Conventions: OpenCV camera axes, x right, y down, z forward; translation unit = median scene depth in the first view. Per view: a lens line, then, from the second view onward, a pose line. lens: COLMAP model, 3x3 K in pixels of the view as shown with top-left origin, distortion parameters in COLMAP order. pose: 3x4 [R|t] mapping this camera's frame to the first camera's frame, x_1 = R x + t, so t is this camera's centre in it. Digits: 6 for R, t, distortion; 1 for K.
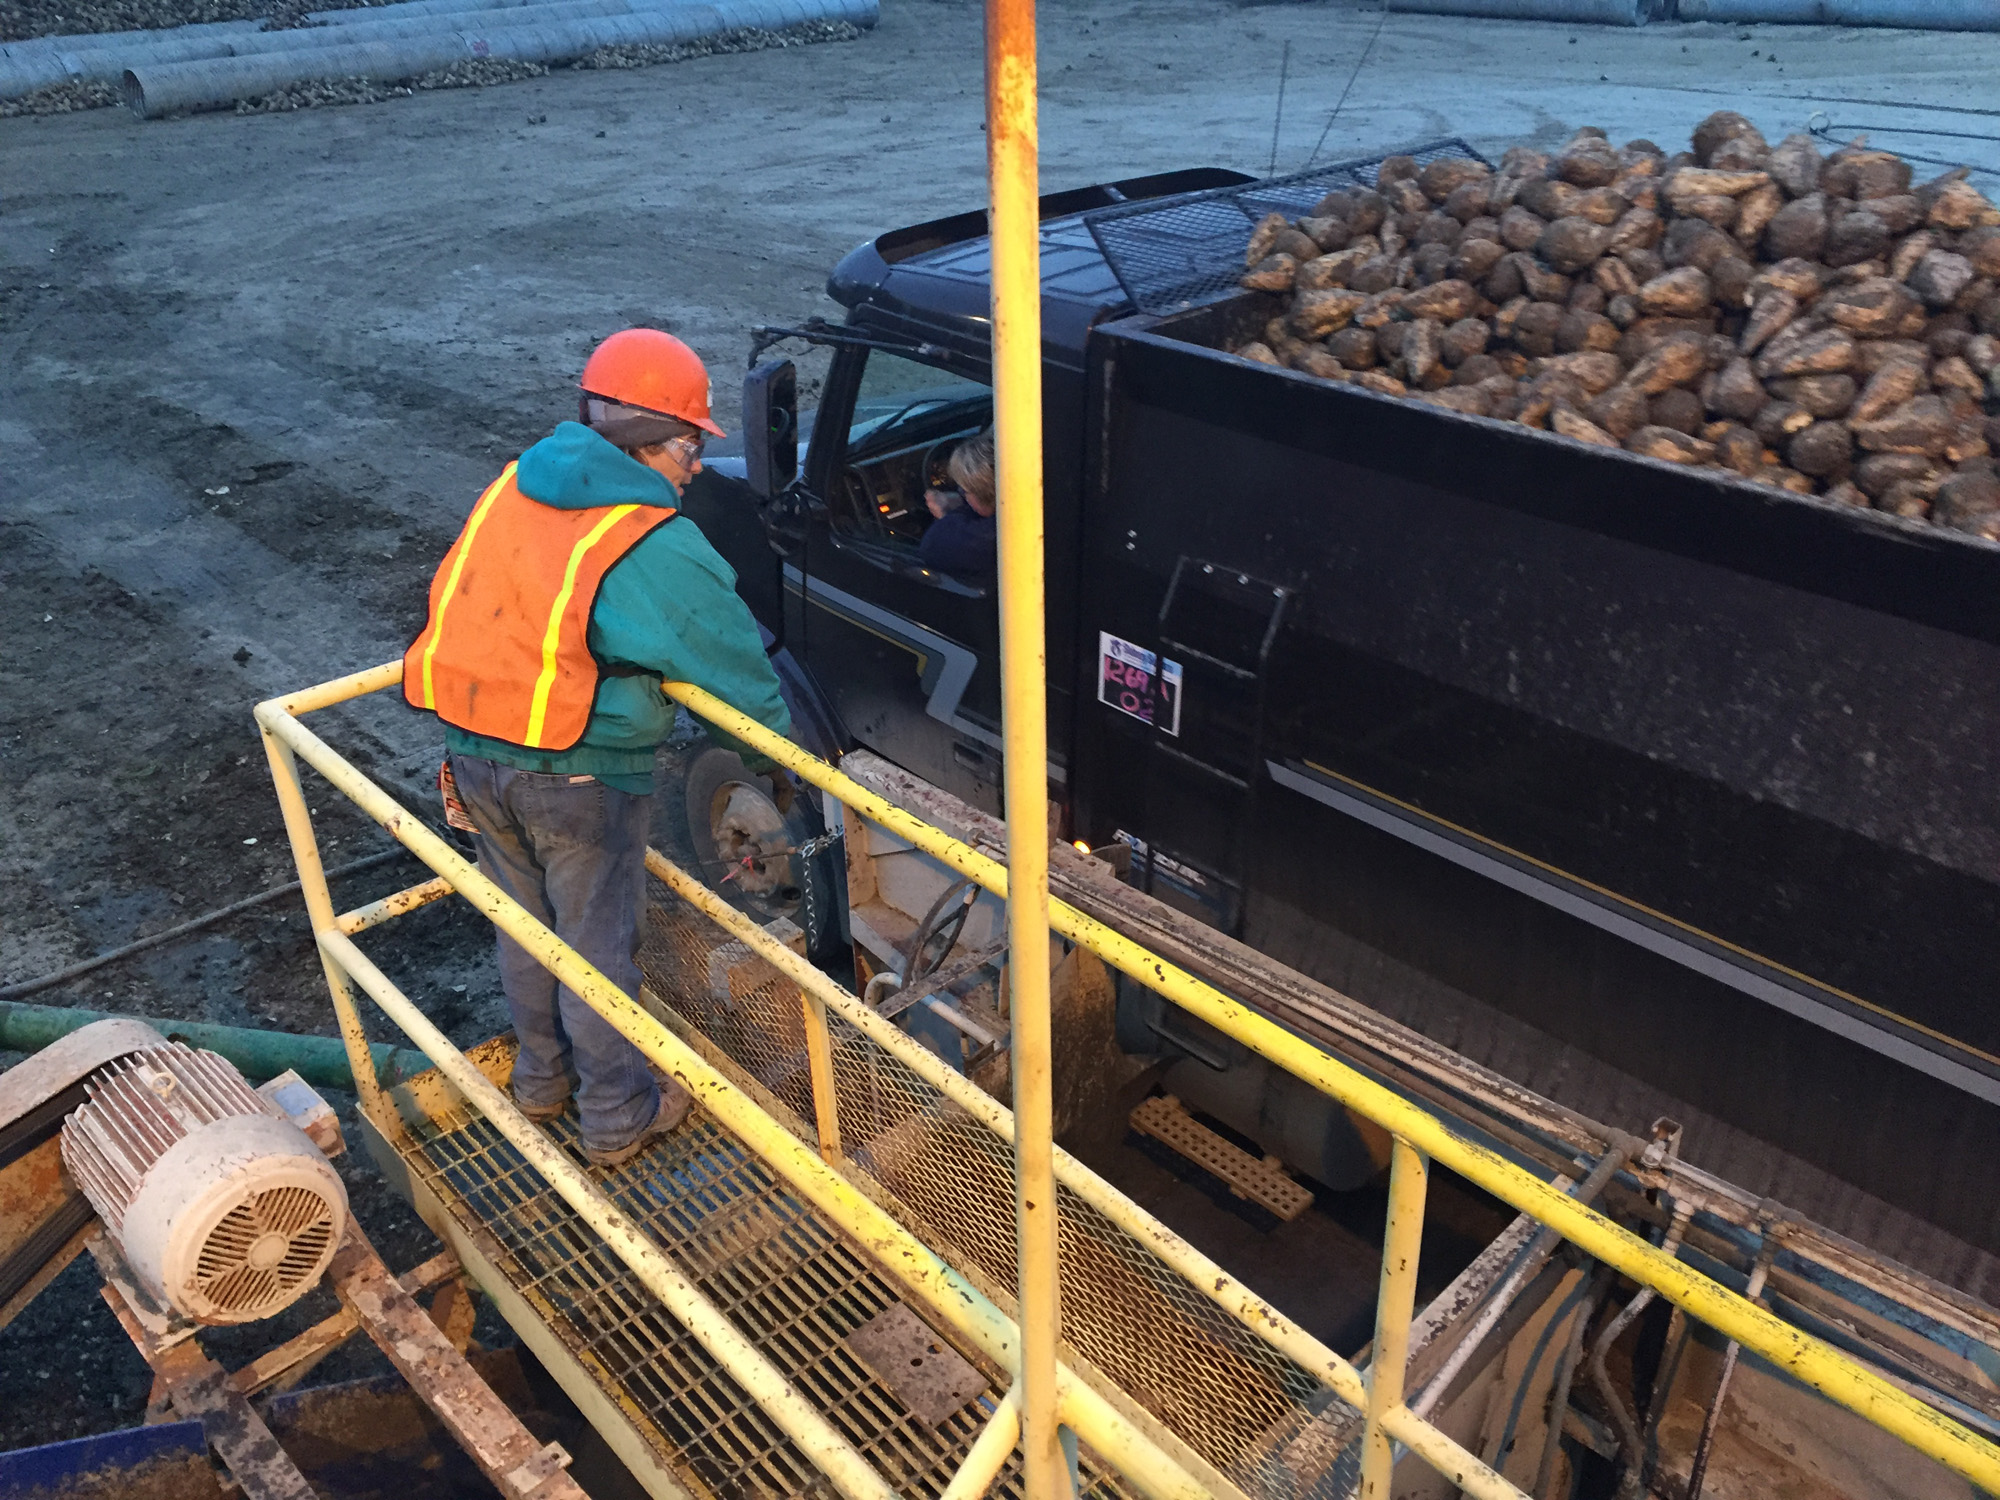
lens RADIAL K [[1635.1, 0, 1000.0], [0, 1635.1, 750.0], [0, 0, 1]] dist [0.053082, -0.087966]
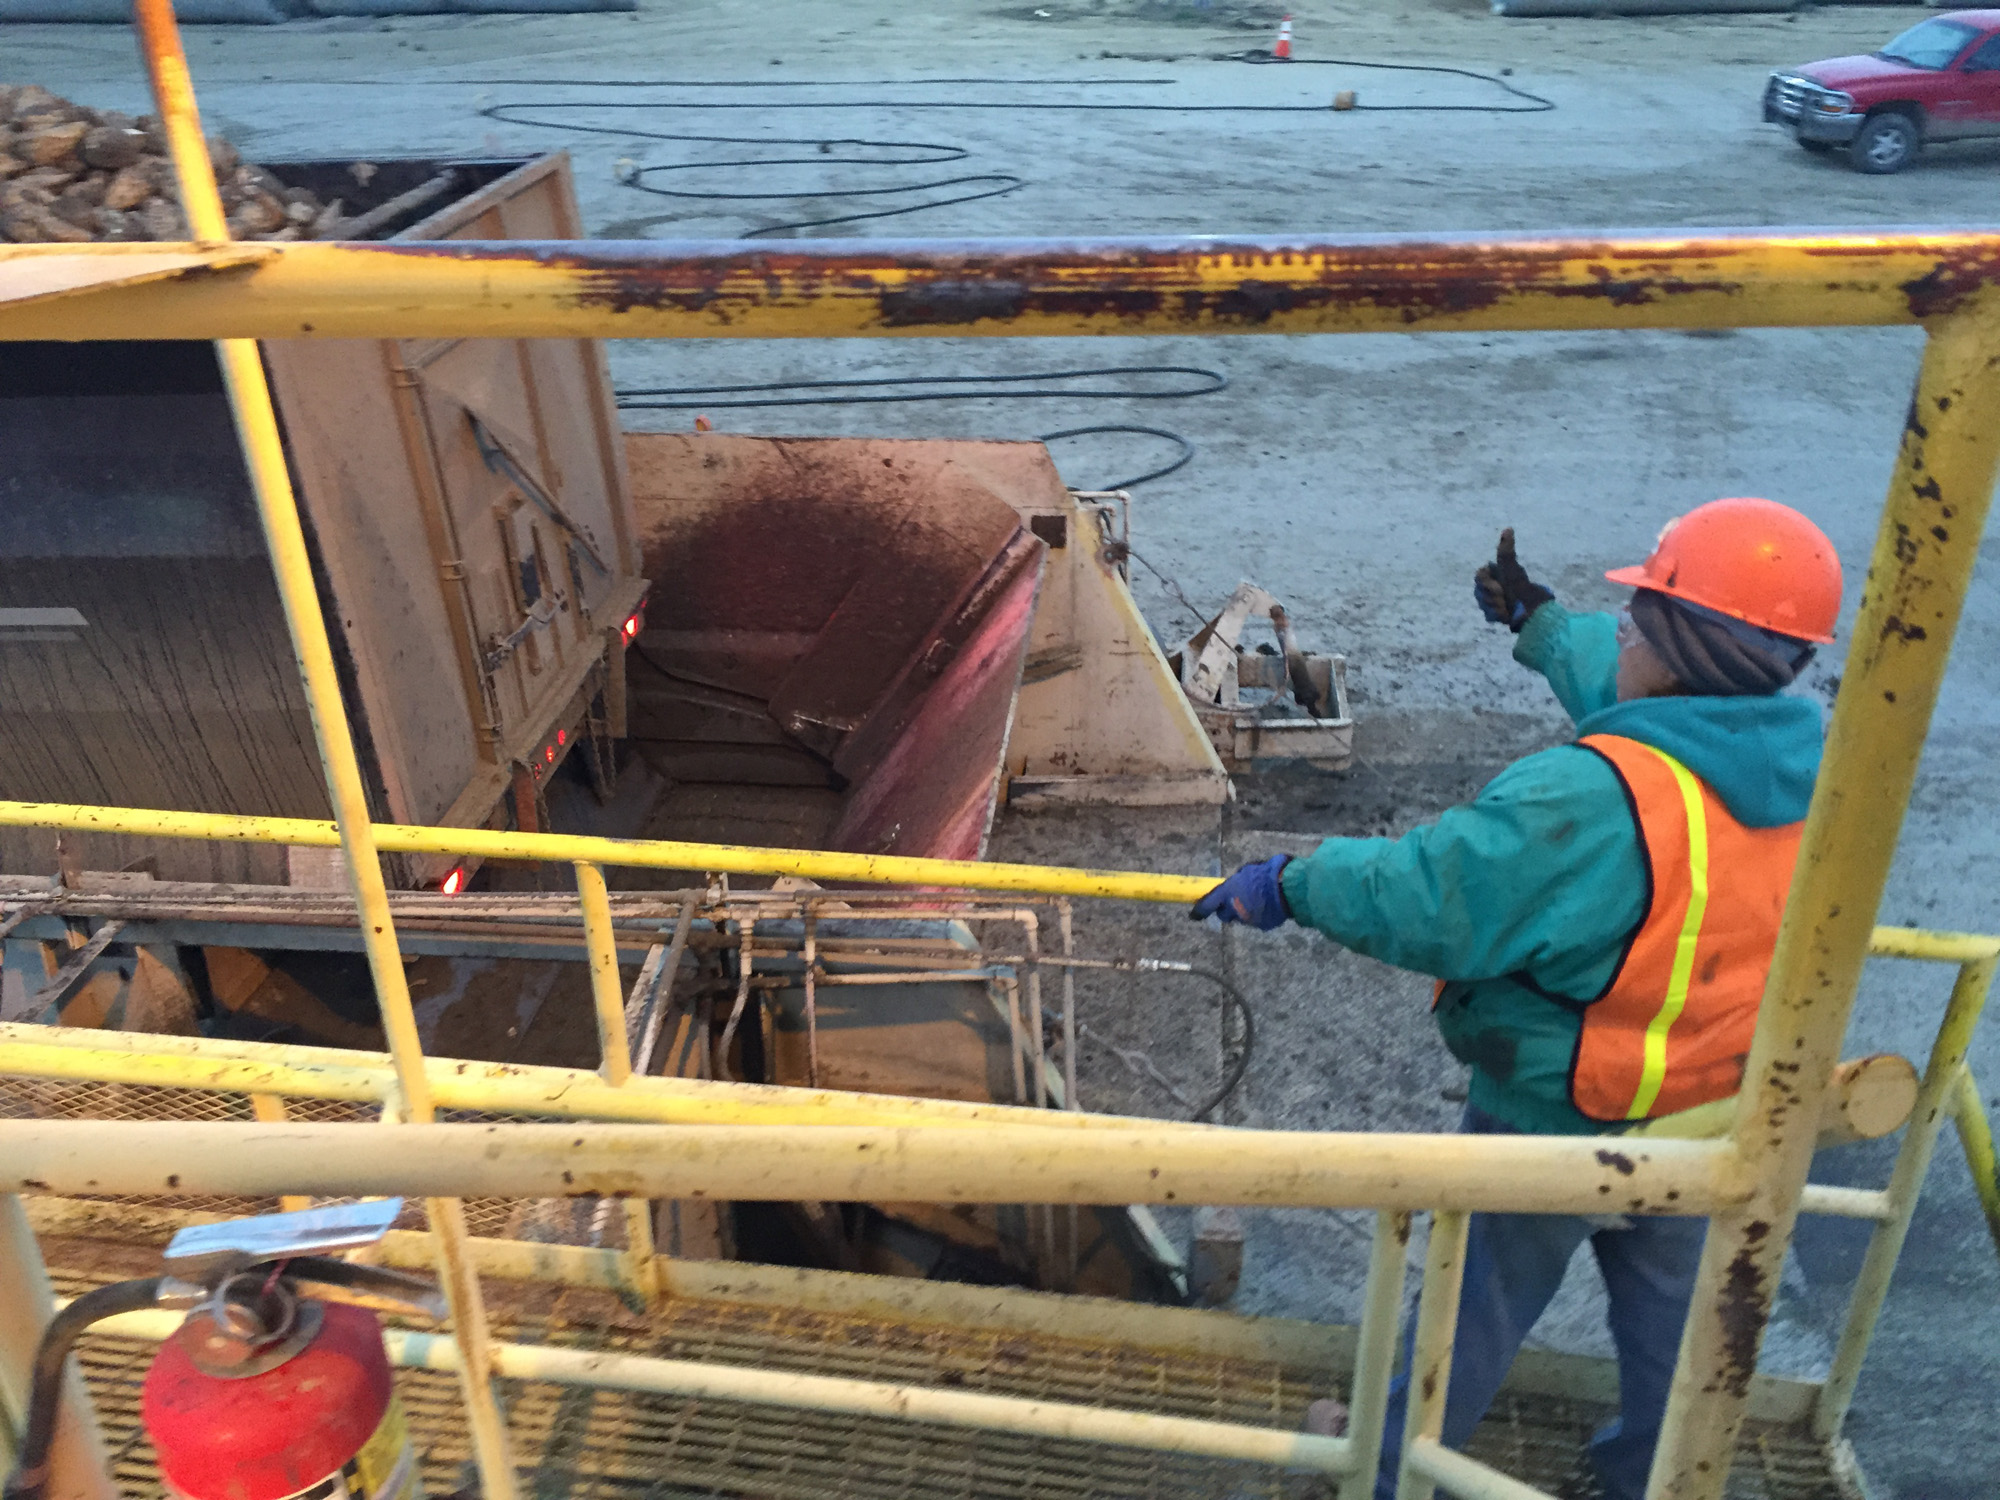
lens RADIAL K [[1635.1, 0, 1000.0], [0, 1635.1, 750.0], [0, 0, 1]] dist [0.053082, -0.087966]
pose [[0.745092, -0.306303, 0.592466, -0.129912], [0.304944, 0.946473, 0.105822, 0.057215], [-0.593167, 0.101822, 0.798615, -0.136549]]
